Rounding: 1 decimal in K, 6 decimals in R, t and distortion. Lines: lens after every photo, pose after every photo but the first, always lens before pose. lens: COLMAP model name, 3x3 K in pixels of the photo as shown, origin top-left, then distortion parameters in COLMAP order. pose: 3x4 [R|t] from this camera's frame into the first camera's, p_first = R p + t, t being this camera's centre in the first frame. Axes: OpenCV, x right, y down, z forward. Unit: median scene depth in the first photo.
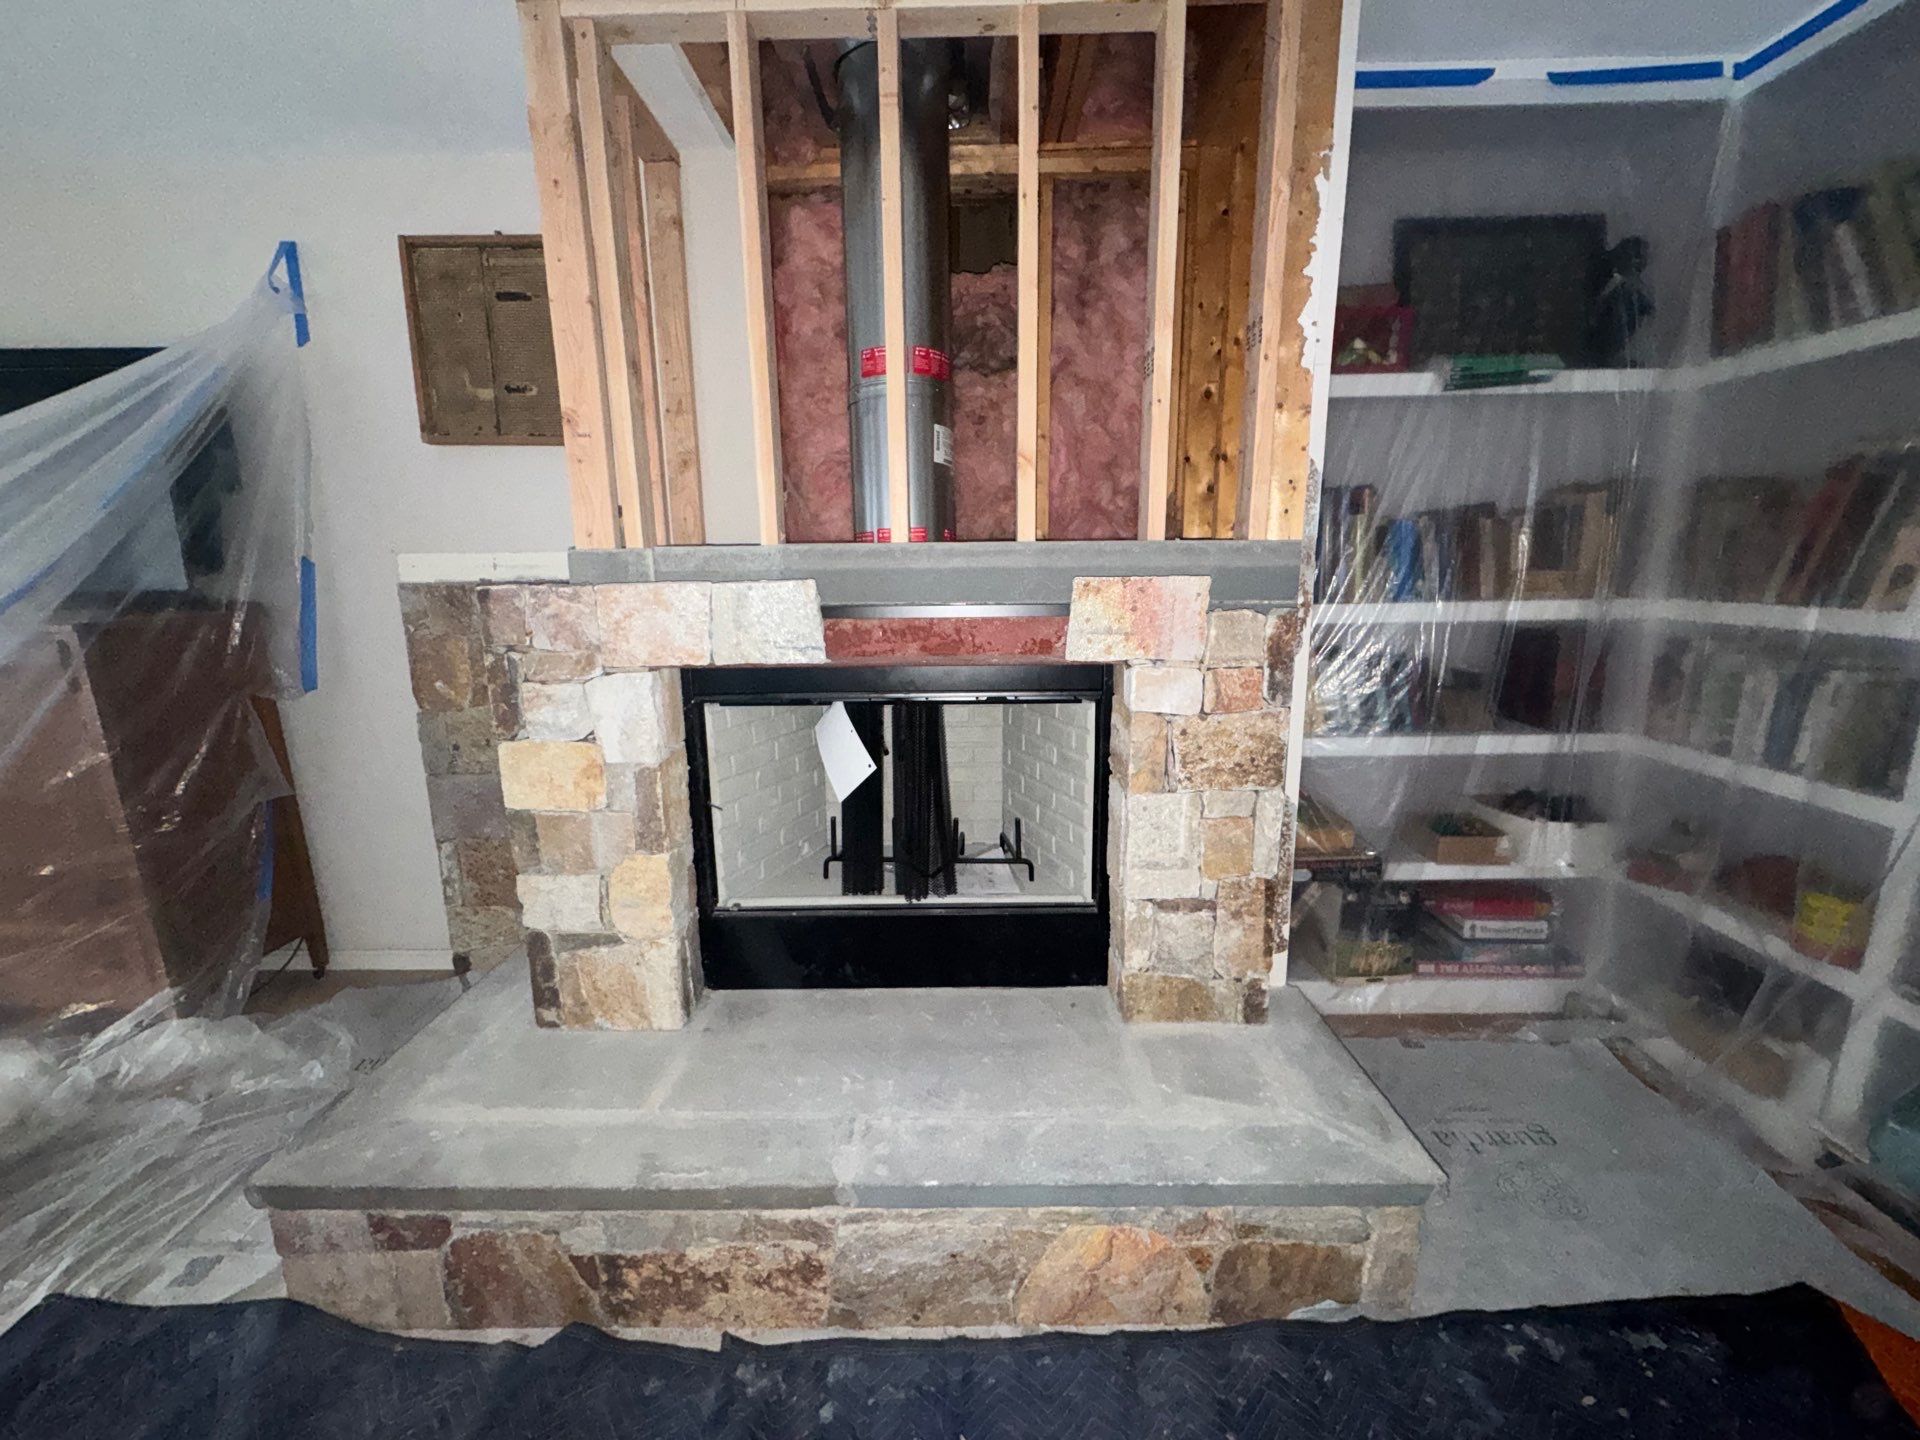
lens RADIAL K [[768.0, 0, 962.7], [0, 768.0, 717.1], [0, 0, 1]] dist [0.001267, -0.000842]
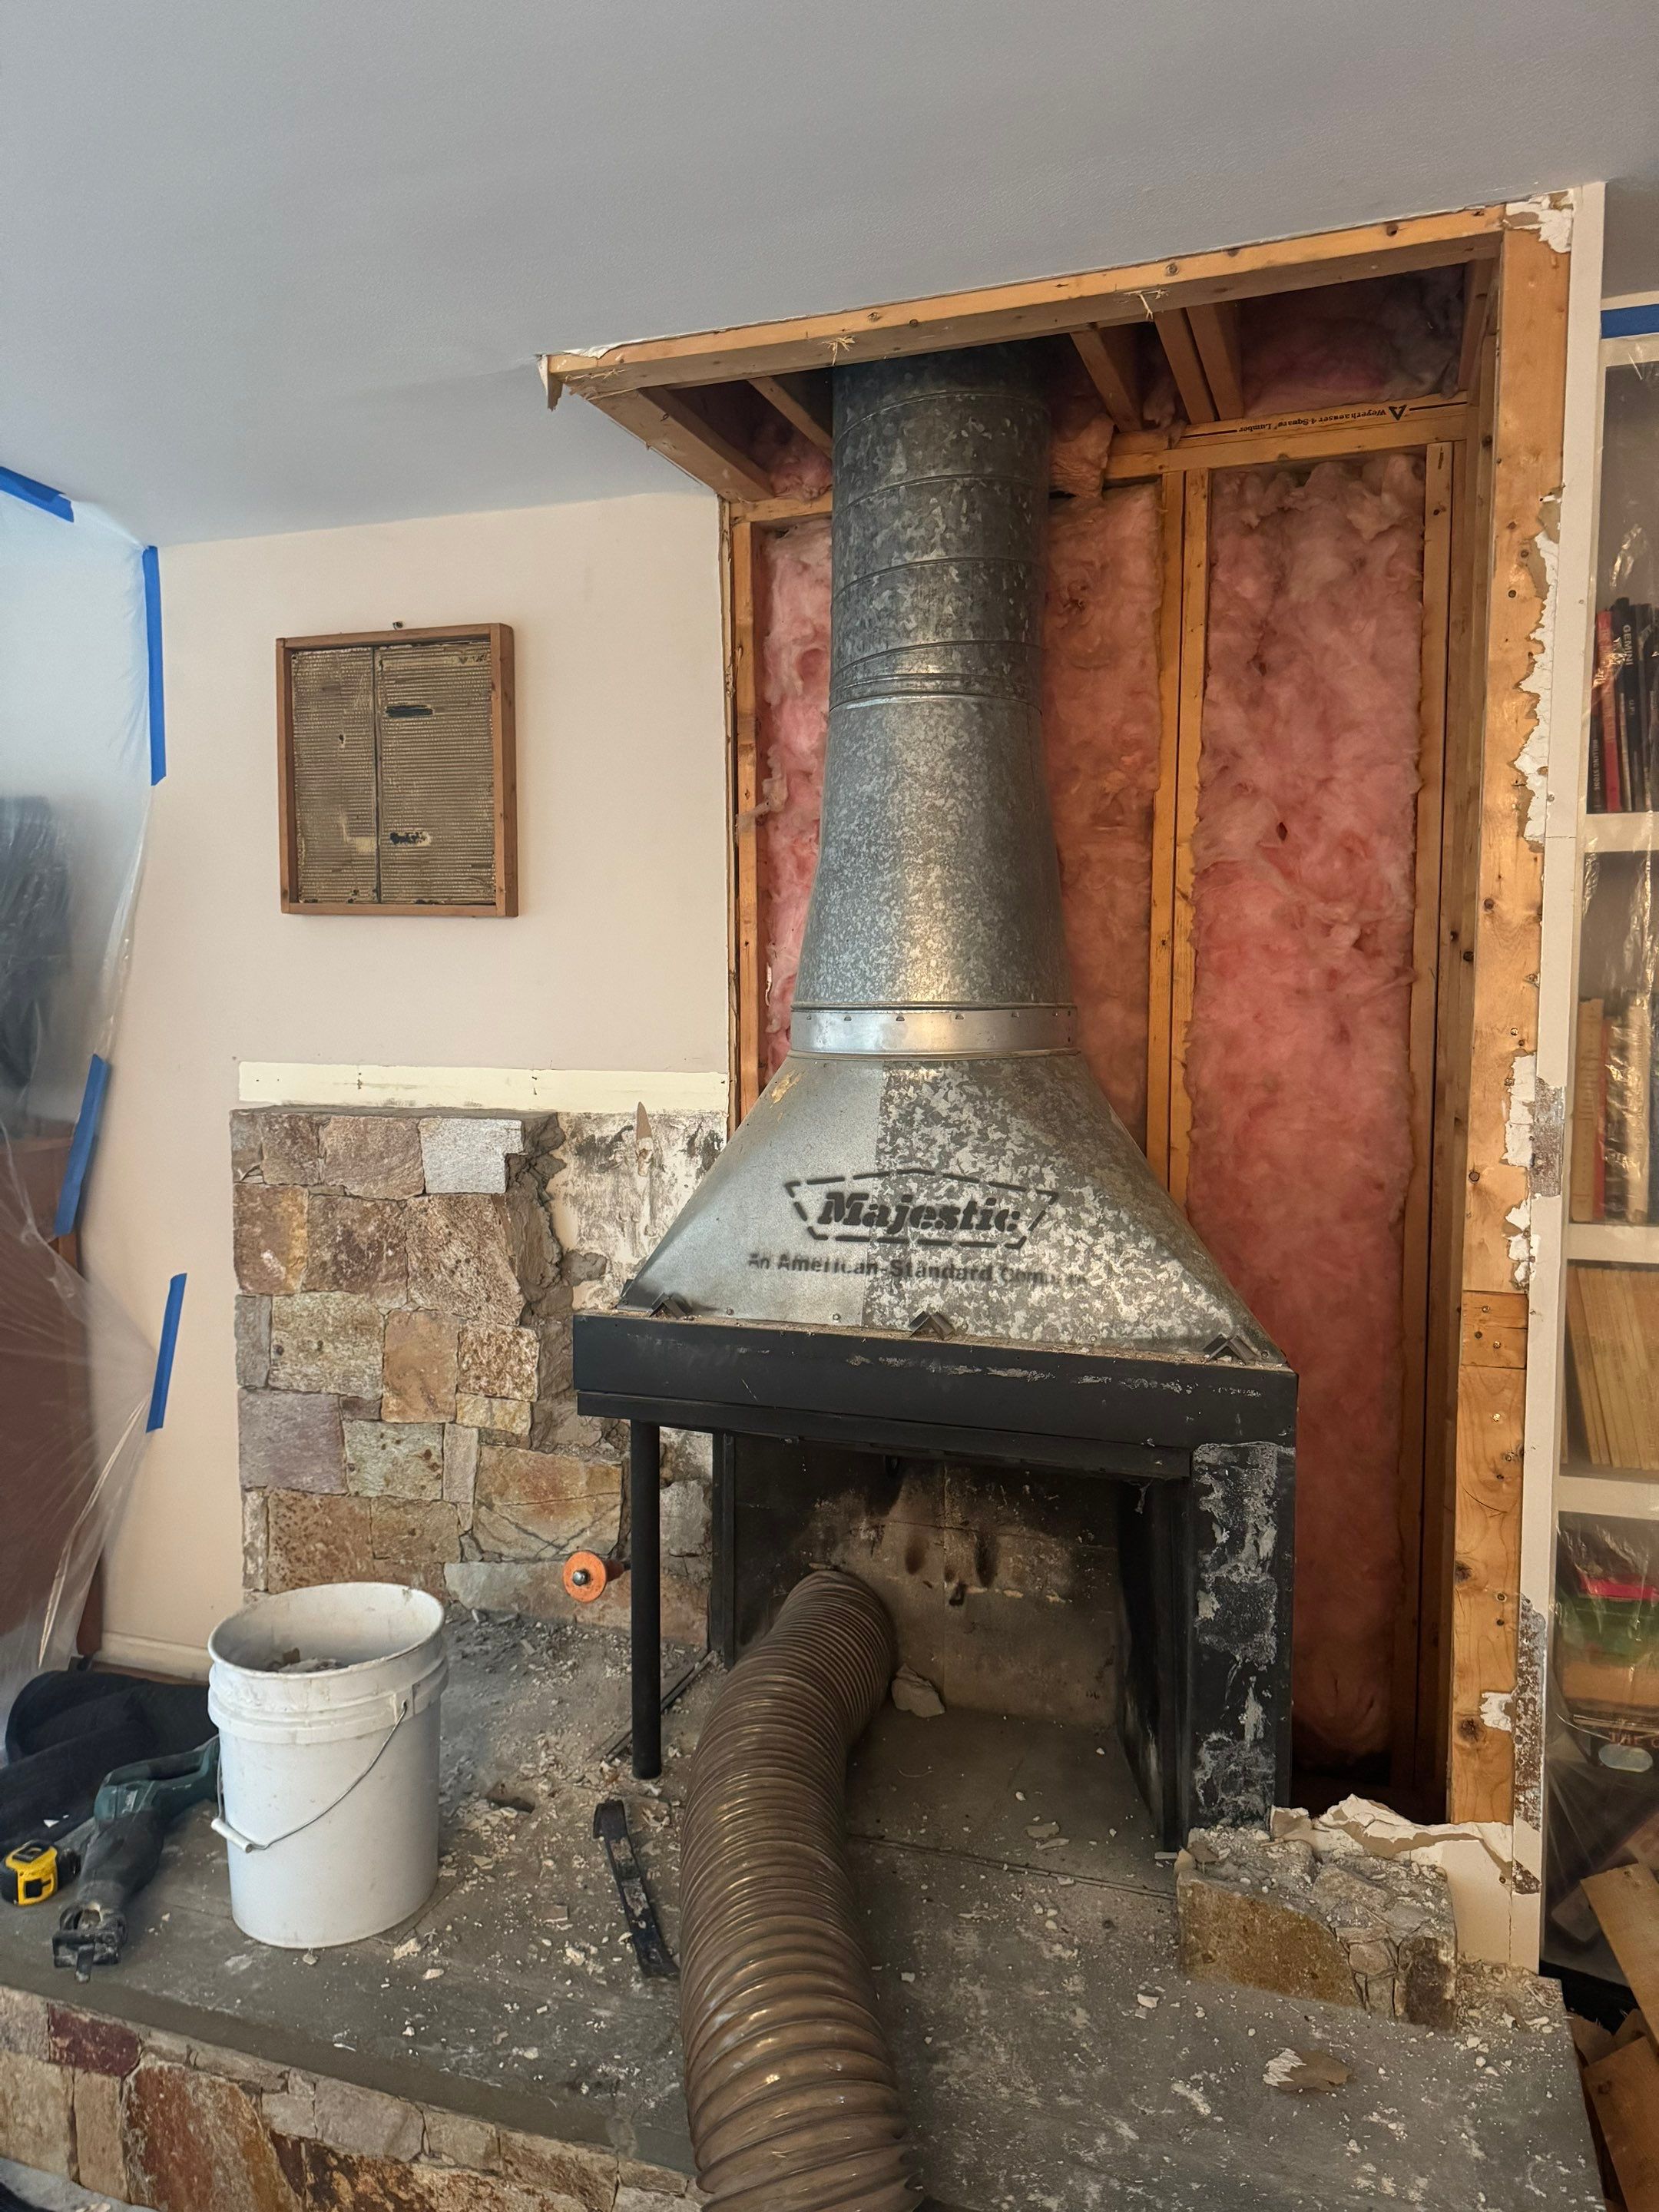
lens RADIAL K [[1582.9, 0, 826.8], [0, 1582.9, 1107.1], [0, 0, 1]] dist [0.016259, -0.013259]
pose [[0.945179, 0.037301, -0.324414, 0.288902], [-0.070726, 0.993257, -0.091856, -0.094714], [0.318801, 0.109765, 0.941444, -0.221181]]
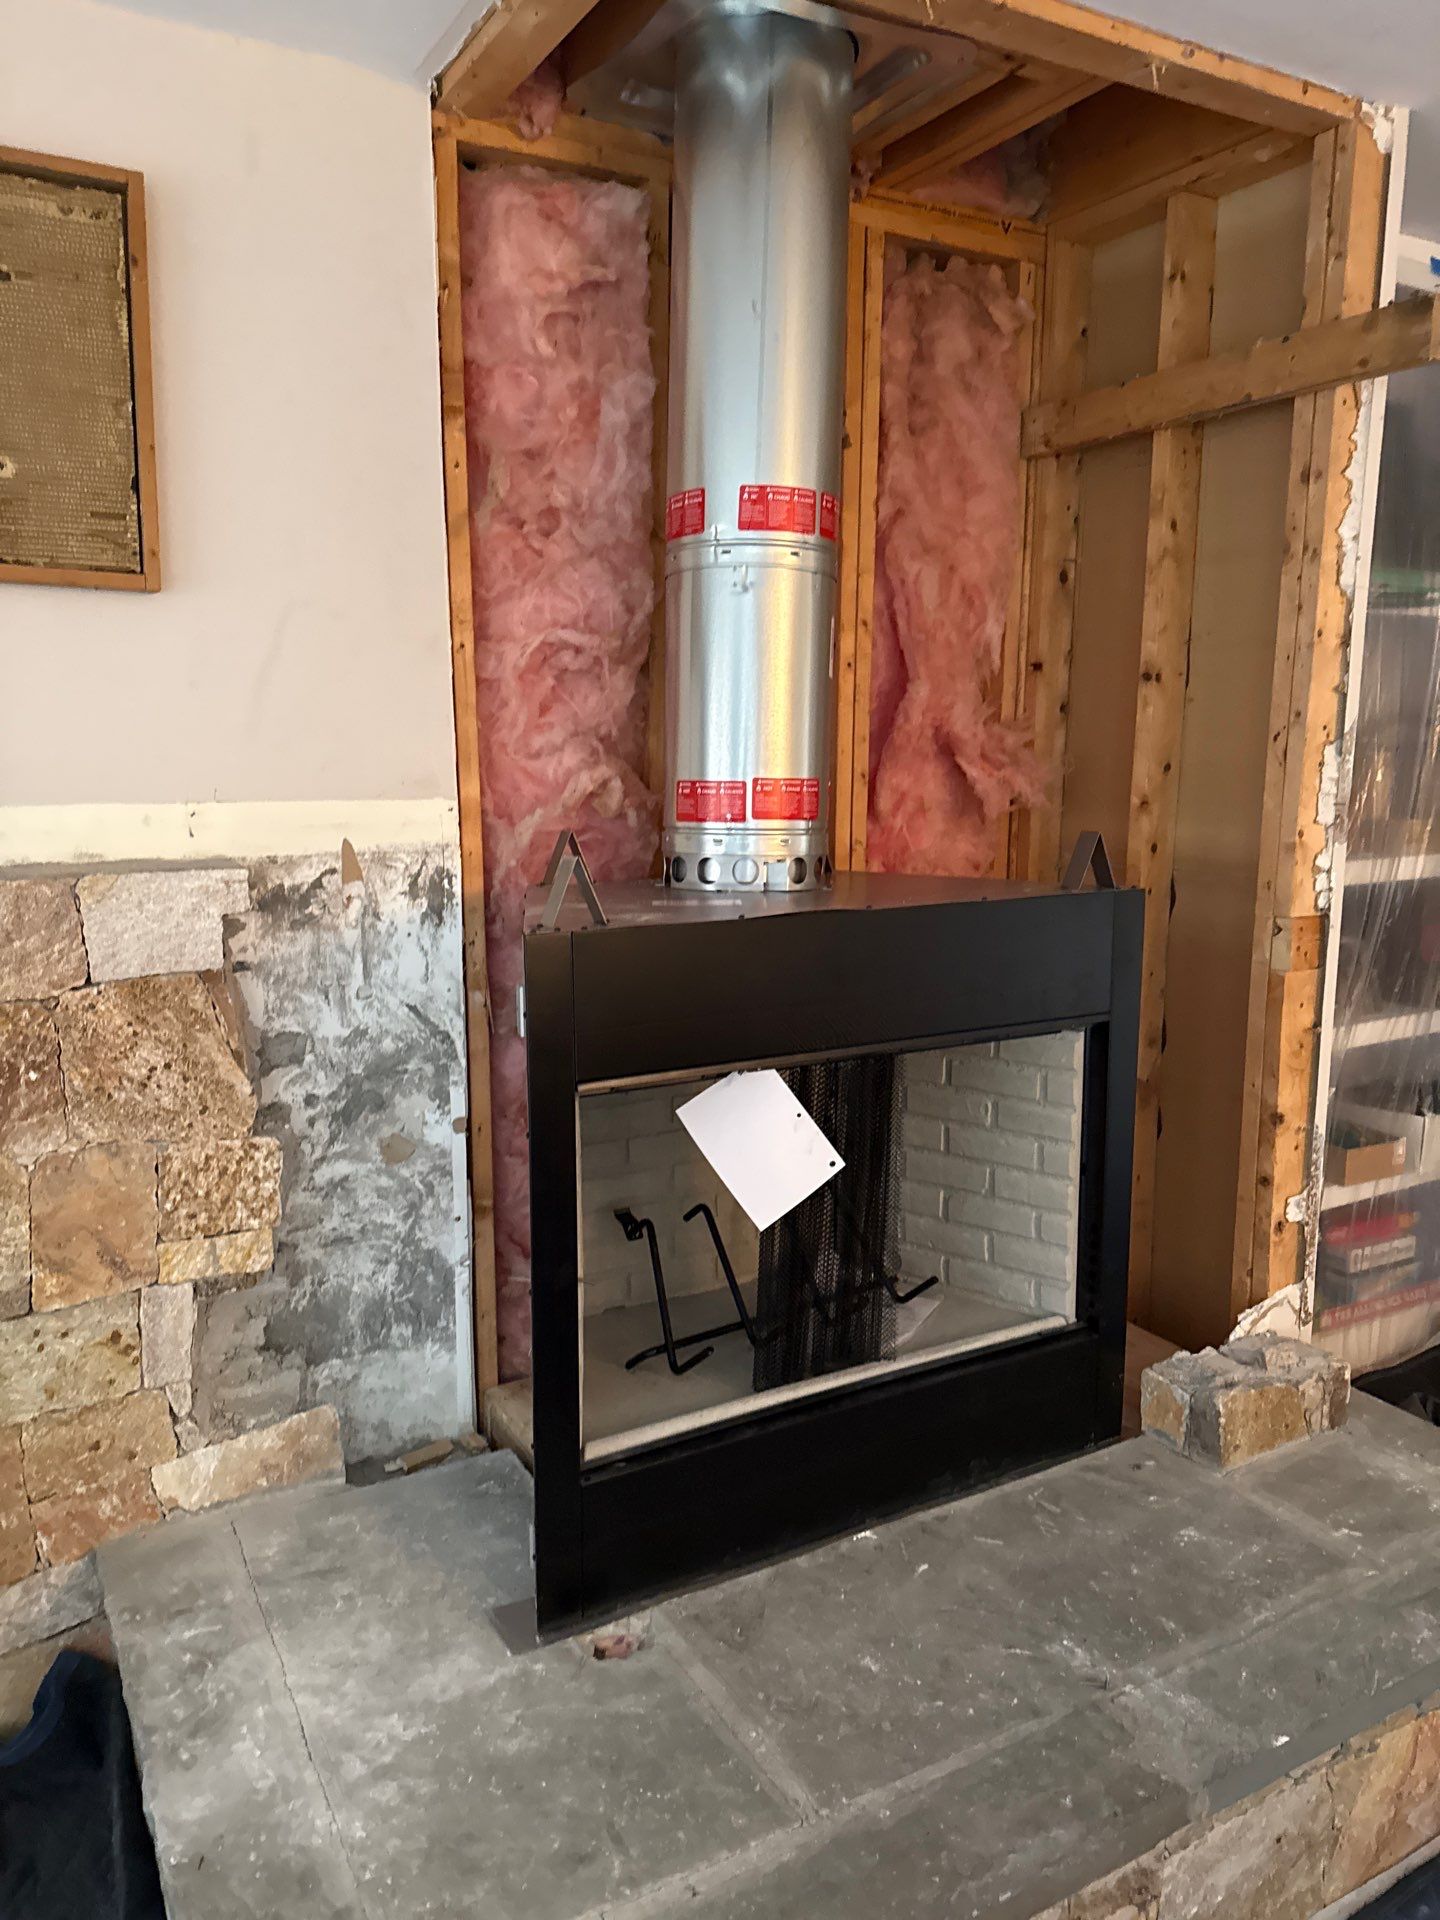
lens RADIAL K [[1374.0, 0, 737.7], [0, 1374.0, 971.1], [0, 0, 1]] dist [0.016259, -0.013259]
pose [[0.861010, -0.072015, 0.503464, -0.719325], [0.087404, 0.996148, -0.006987, -0.087396], [-0.501021, 0.050020, 0.863988, 0.080059]]
